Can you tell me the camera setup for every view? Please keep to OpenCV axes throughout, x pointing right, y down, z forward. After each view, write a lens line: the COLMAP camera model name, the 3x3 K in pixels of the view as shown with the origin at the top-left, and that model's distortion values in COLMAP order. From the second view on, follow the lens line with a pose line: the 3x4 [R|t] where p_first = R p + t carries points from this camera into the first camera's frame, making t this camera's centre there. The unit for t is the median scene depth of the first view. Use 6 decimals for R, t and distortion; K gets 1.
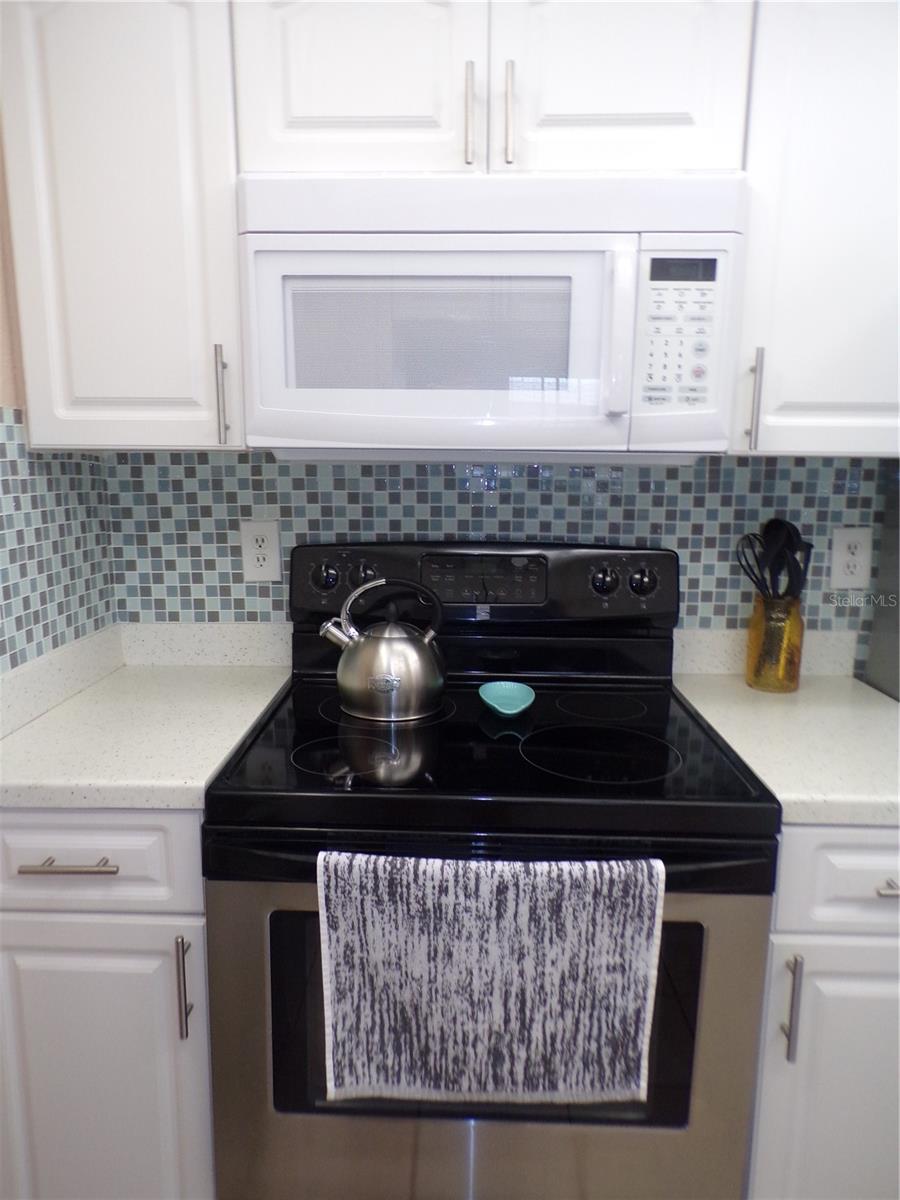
lens RADIAL K [[864.5, 0, 450.0], [0, 864.5, 600.0], [0, 0, 1]] dist [0.044095, 0.001204]
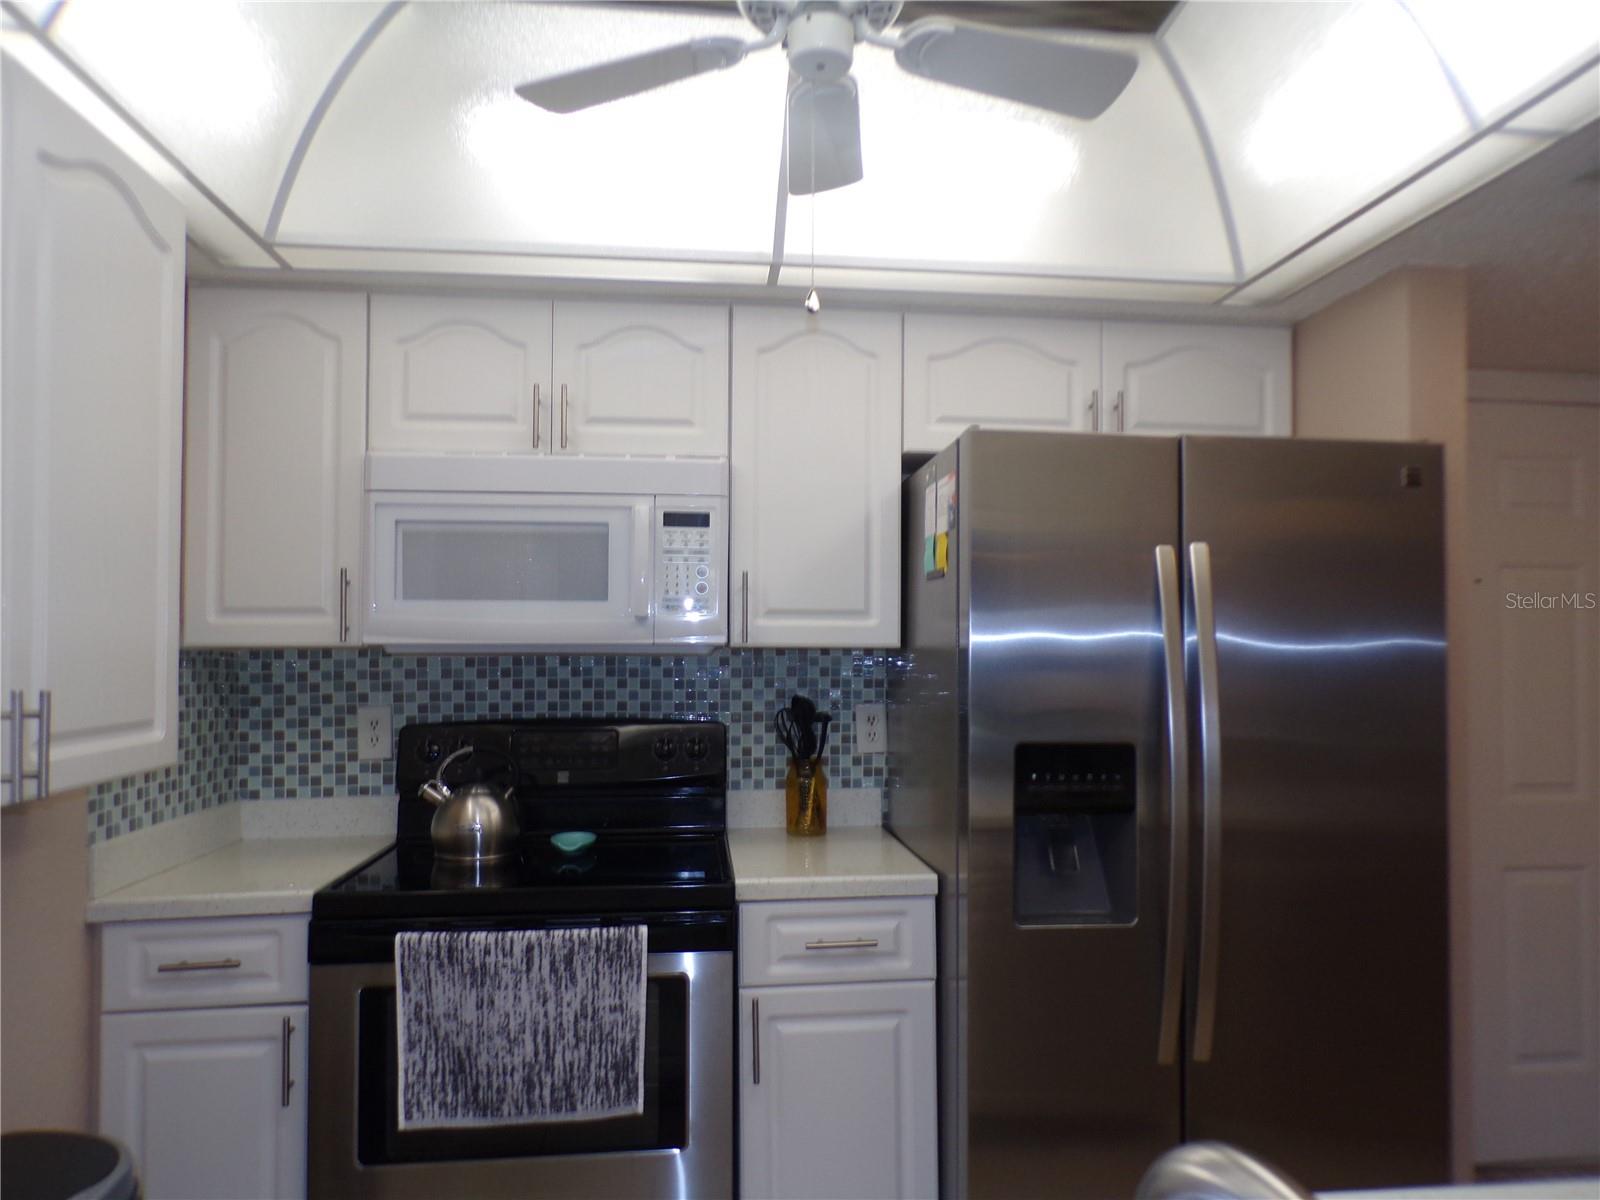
lens RADIAL K [[1085.0, 0, 811.2], [0, 1085.0, 610.6], [0, 0, 1]] dist [0.000203, 0.004725]
pose [[0.989866, -0.004705, 0.141927, 0.217279], [0.033287, 0.979294, -0.199690, 0.131593], [-0.138049, 0.202391, 0.969526, -0.731036]]
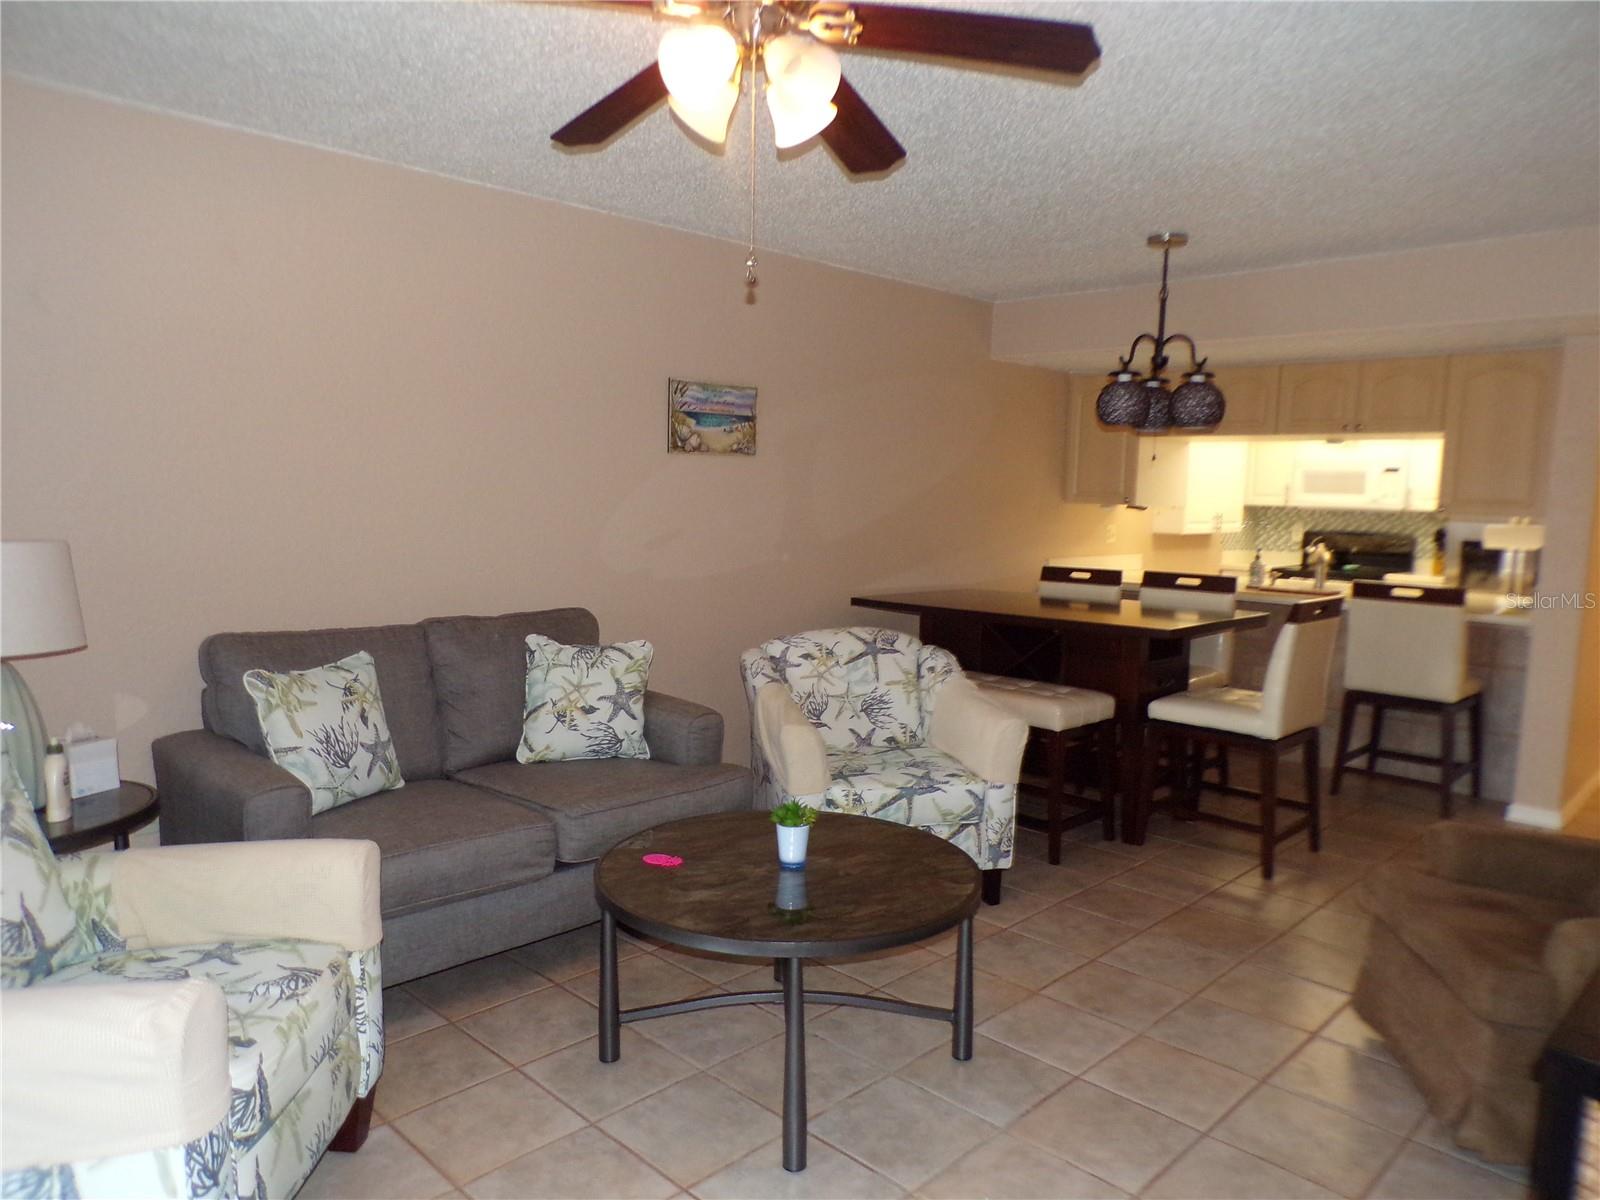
lens RADIAL K [[1085.0, 0, 811.2], [0, 1085.0, 610.6], [0, 0, 1]] dist [0.000203, 0.004725]
pose [[0.736913, 0.083298, -0.670836, 2.004608], [-0.133829, 0.990714, -0.023993, 0.950949], [0.662608, 0.107457, 0.741218, -5.454052]]
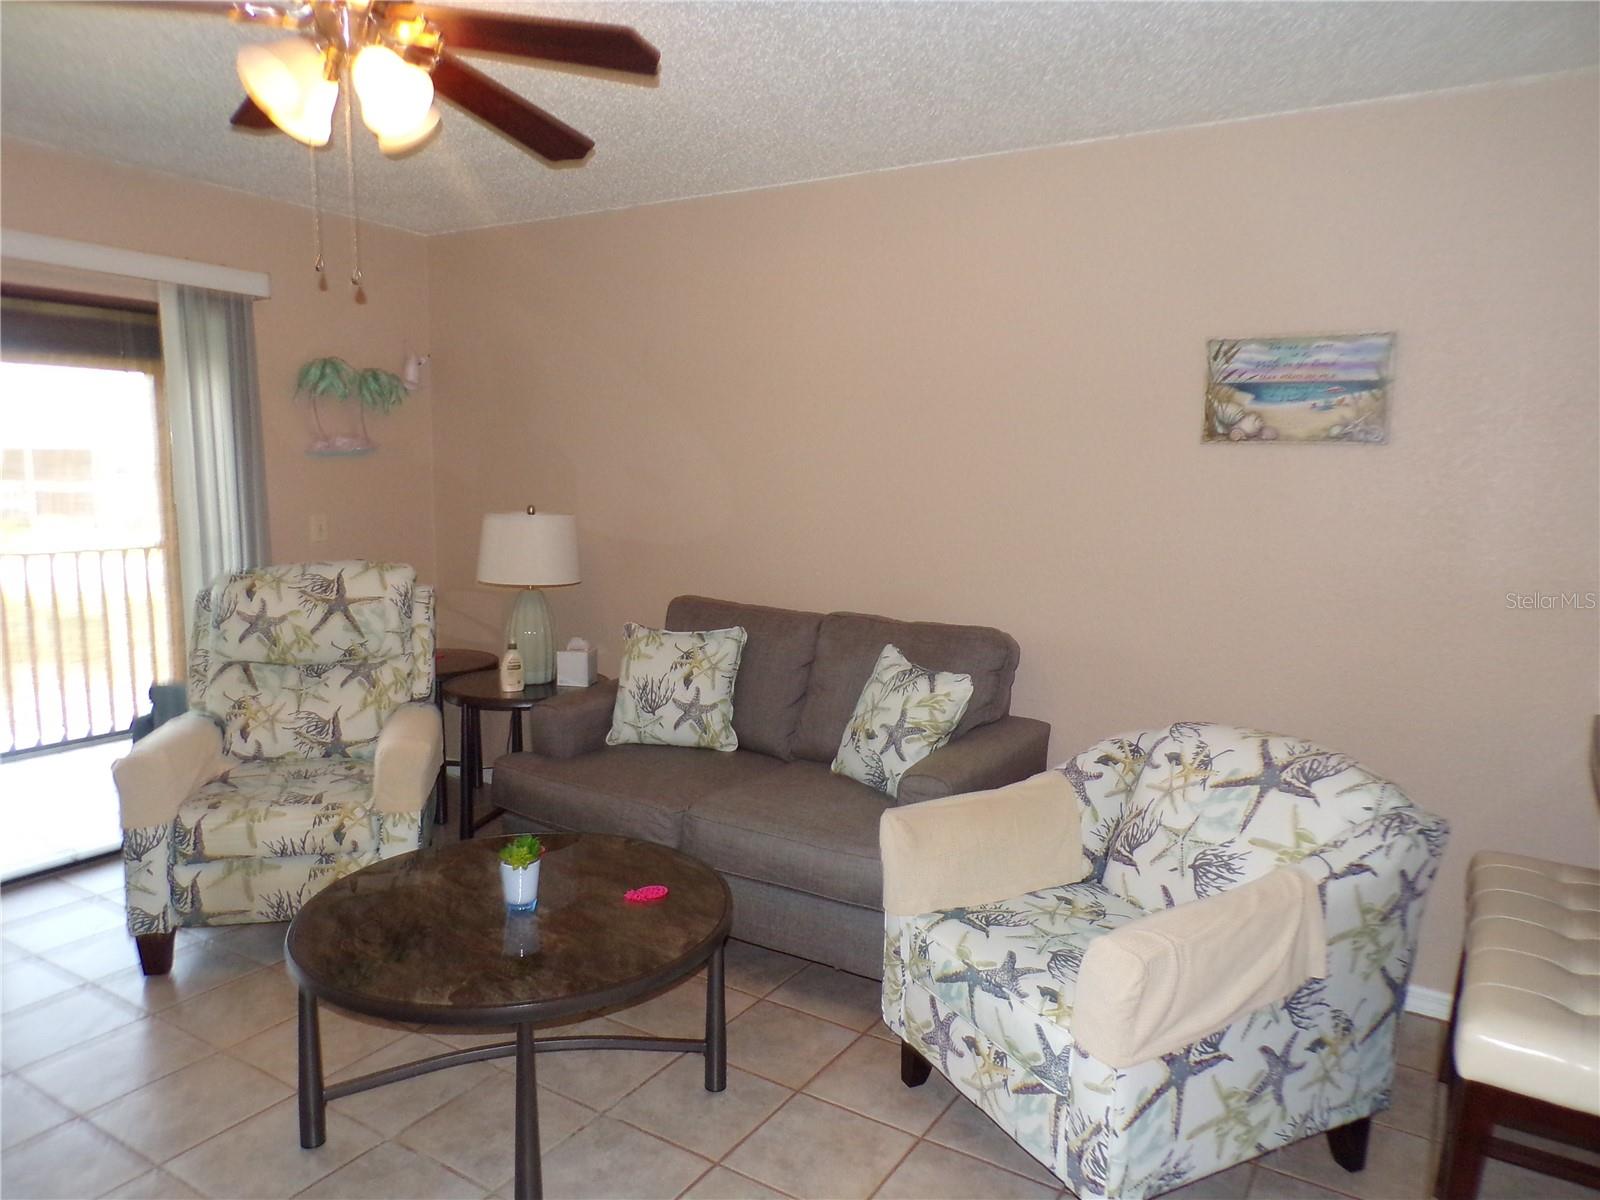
lens RADIAL K [[1093.4, 0, 806.3], [0, 1093.4, 613.5], [0, 0, 1]] dist [0.003767, 0.000353]
pose [[-0.500461, 0.112180, -0.858460, 1.960629], [-0.172295, 0.958830, 0.225740, 0.401105], [0.848441, 0.260883, -0.460529, -2.794741]]
